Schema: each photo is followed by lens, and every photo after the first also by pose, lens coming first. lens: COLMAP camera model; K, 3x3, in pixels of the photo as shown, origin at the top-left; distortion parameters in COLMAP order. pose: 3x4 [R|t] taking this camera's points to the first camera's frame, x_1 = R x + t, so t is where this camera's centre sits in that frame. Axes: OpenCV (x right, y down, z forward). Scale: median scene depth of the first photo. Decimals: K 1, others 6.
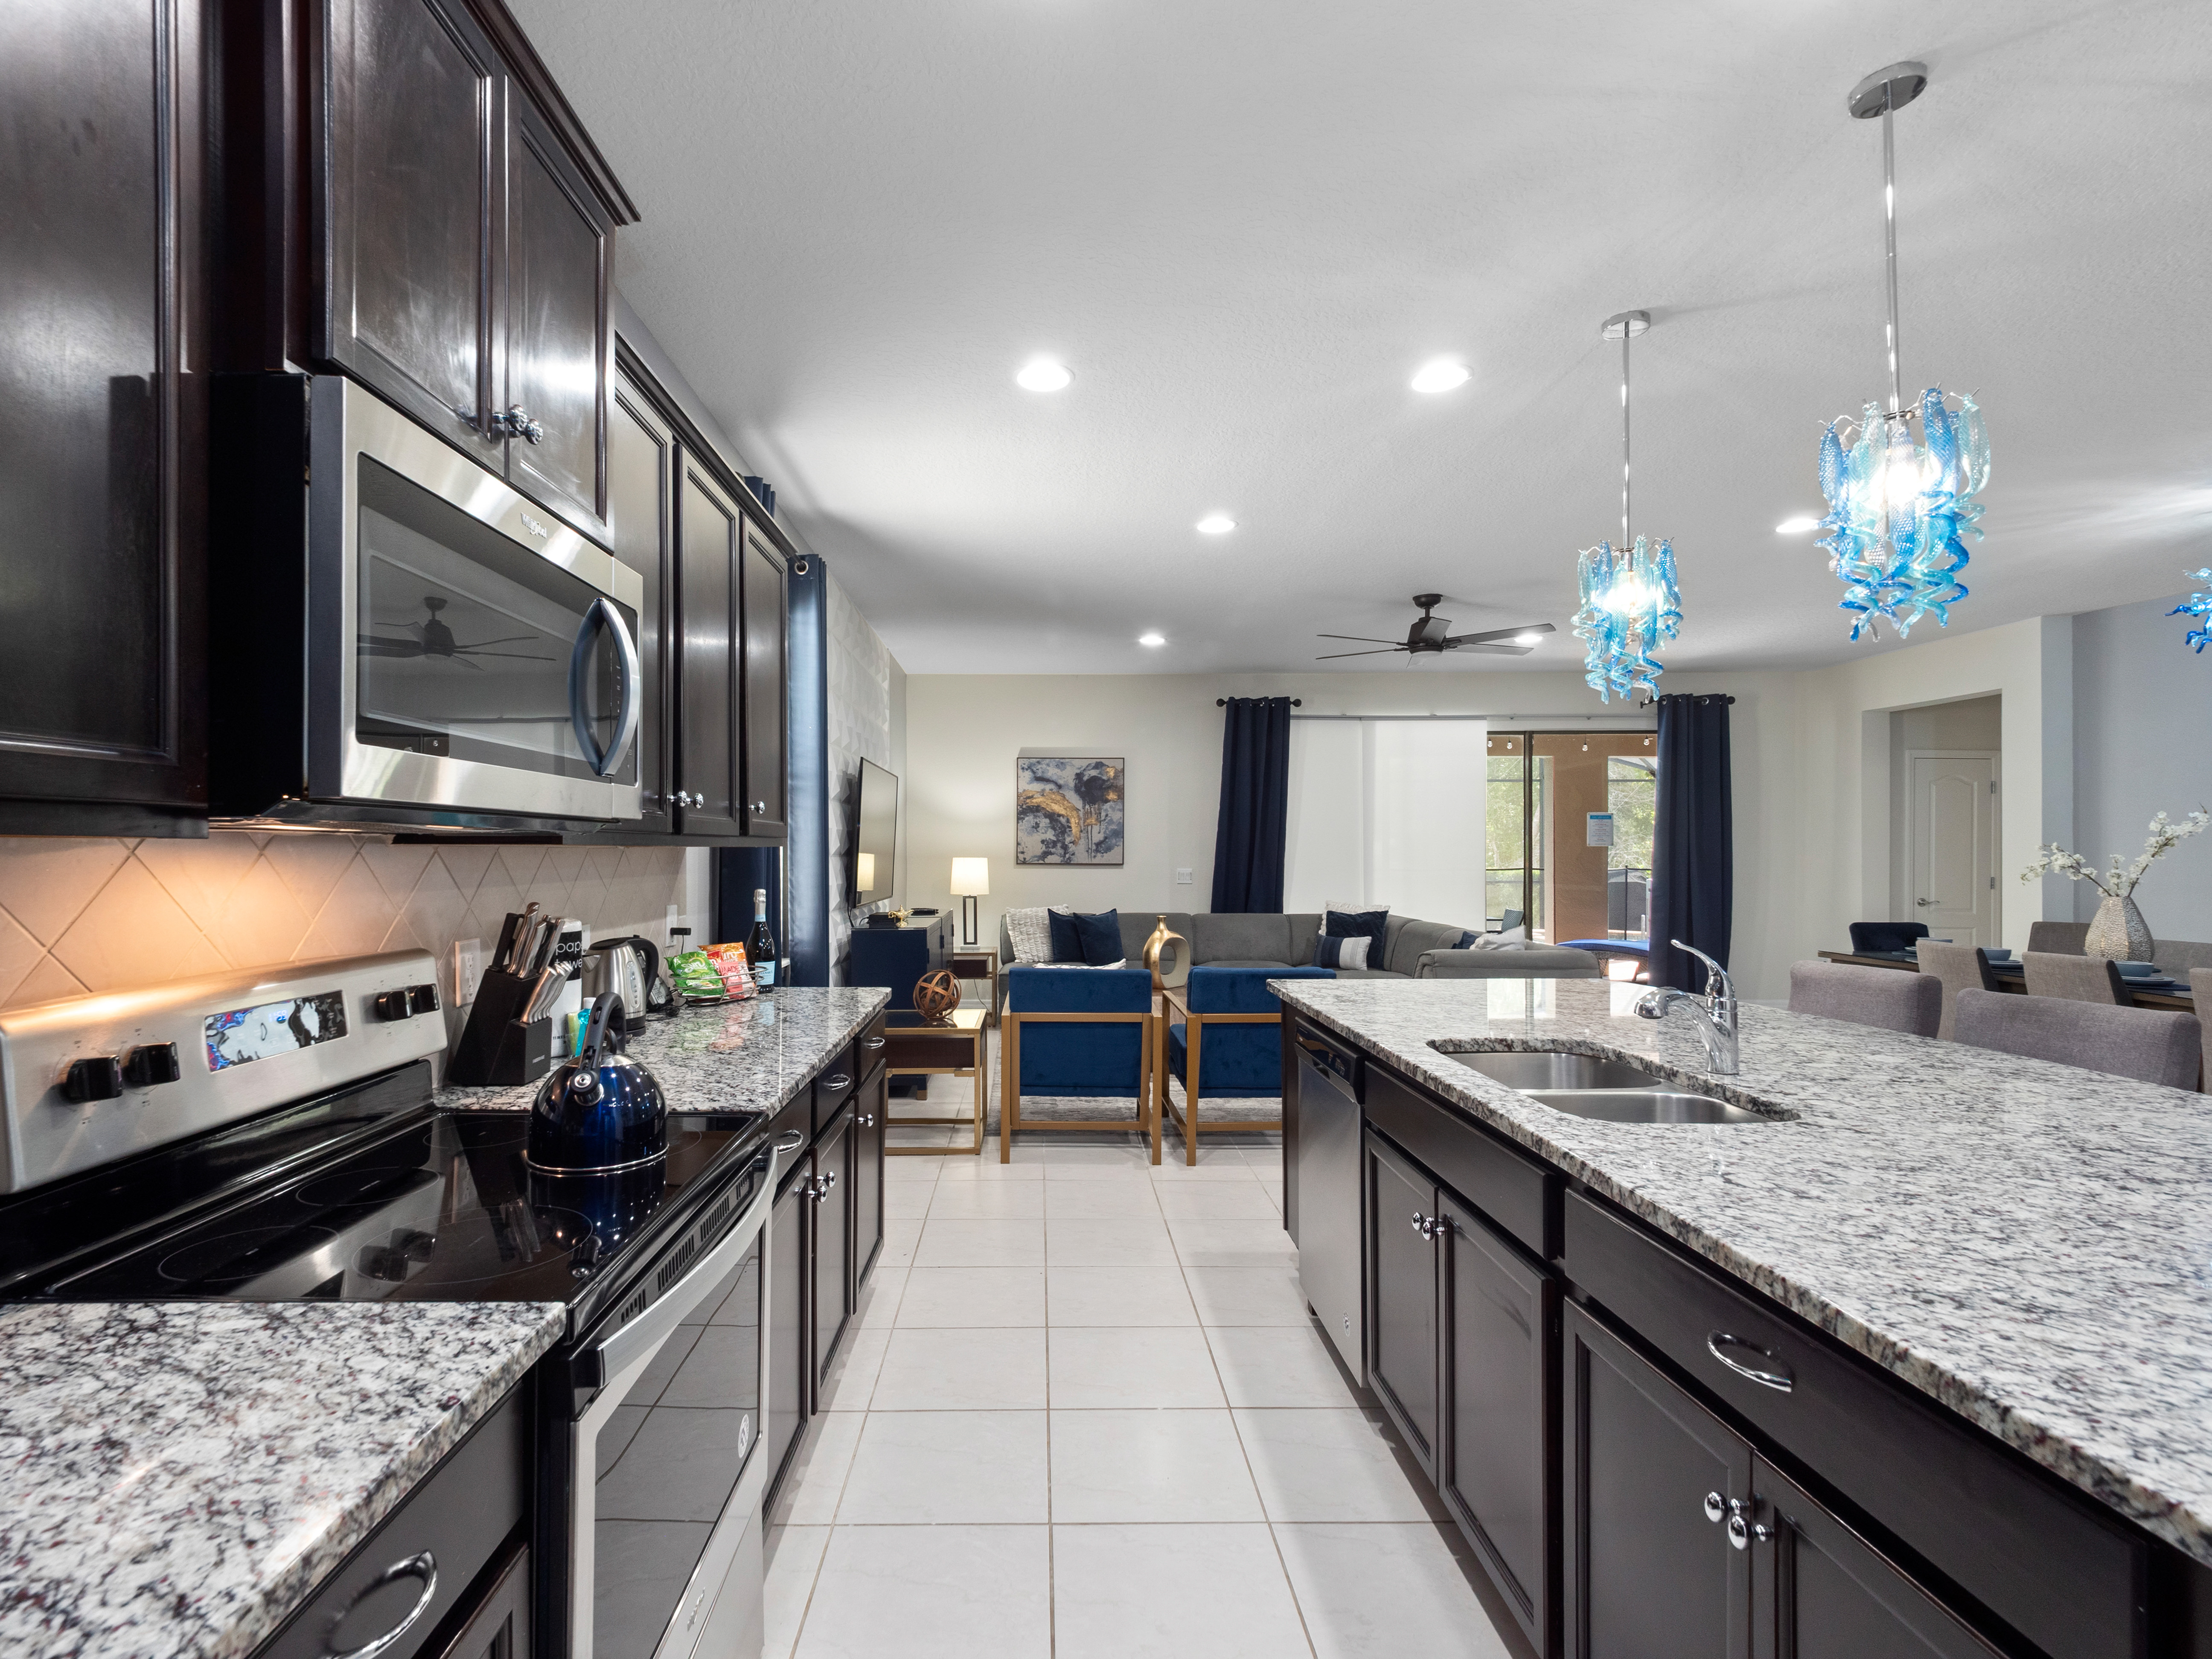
lens RADIAL K [[1041.5, 0, 1008.6], [0, 1041.5, 839.4], [0, 0, 1]] dist [0.005129, -0.003239]
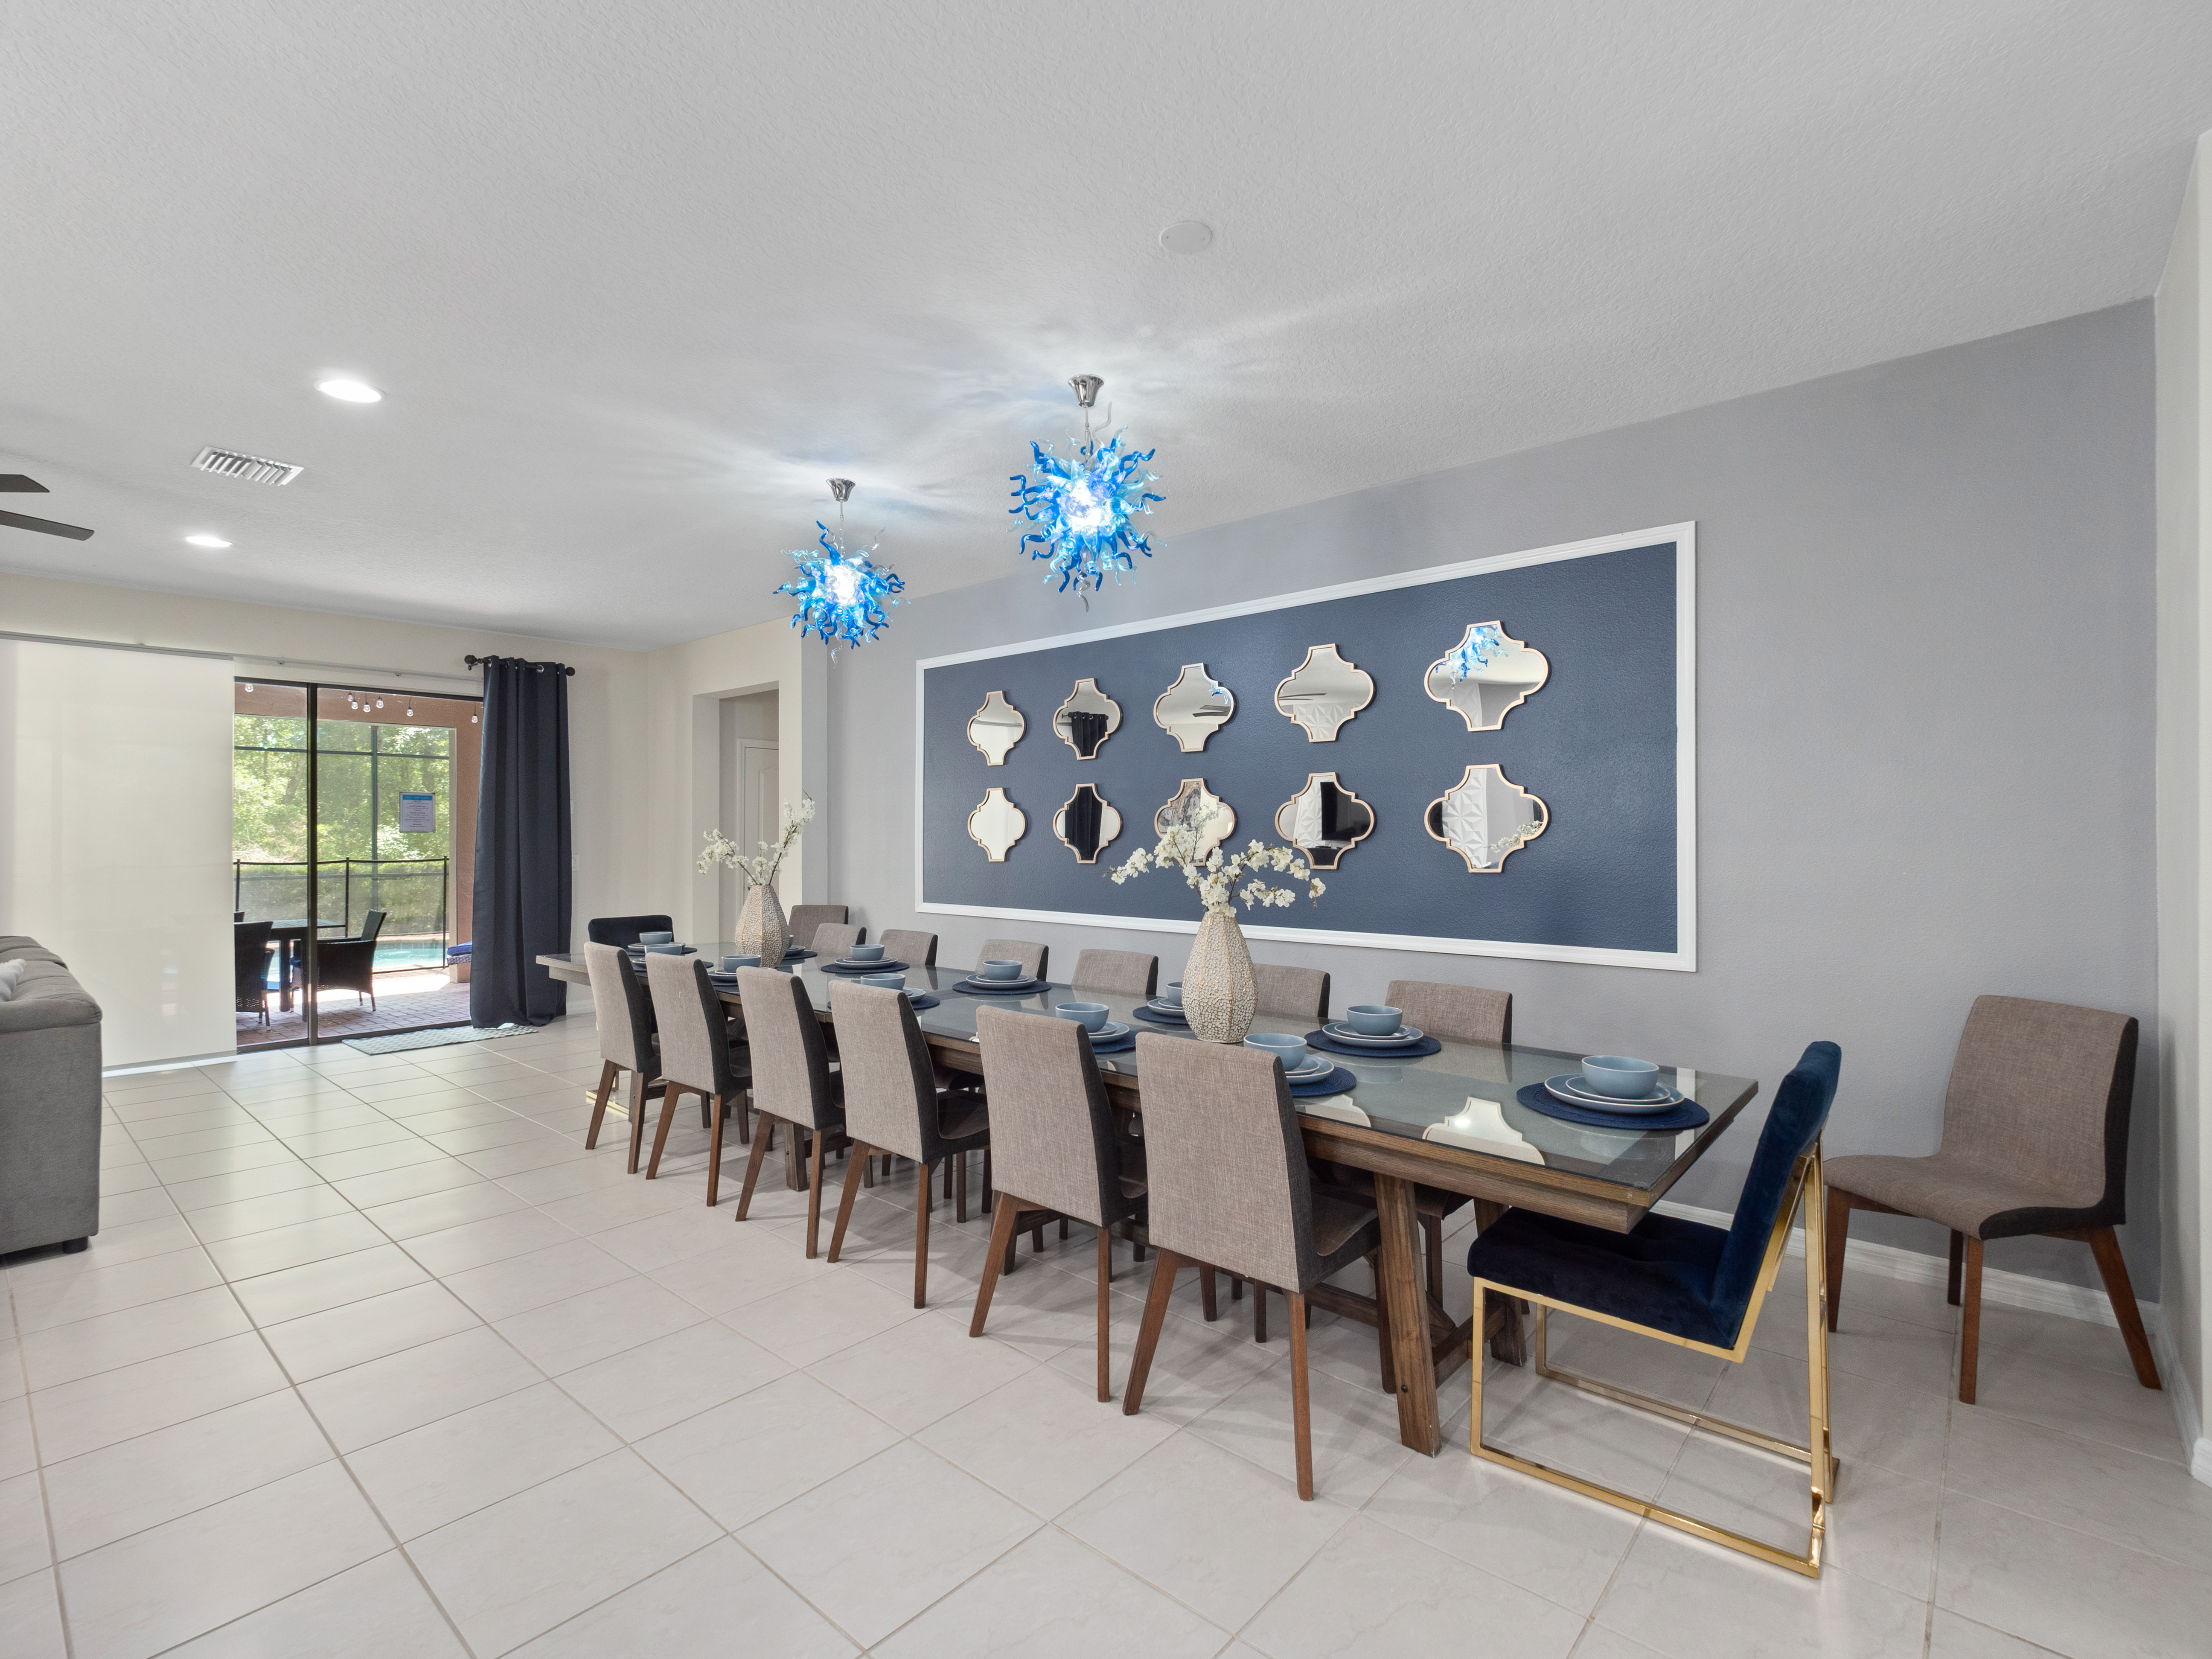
lens RADIAL K [[1041.5, 0, 1107.5], [0, 1041.5, 836.2], [0, 0, 1]] dist [0.005129, -0.003239]
pose [[0.643161, -0.003606, 0.765722, 0.289855], [-0.003950, 0.999960, 0.008027, 0.000176], [-0.765721, -0.008187, 0.643121, 0.057234]]
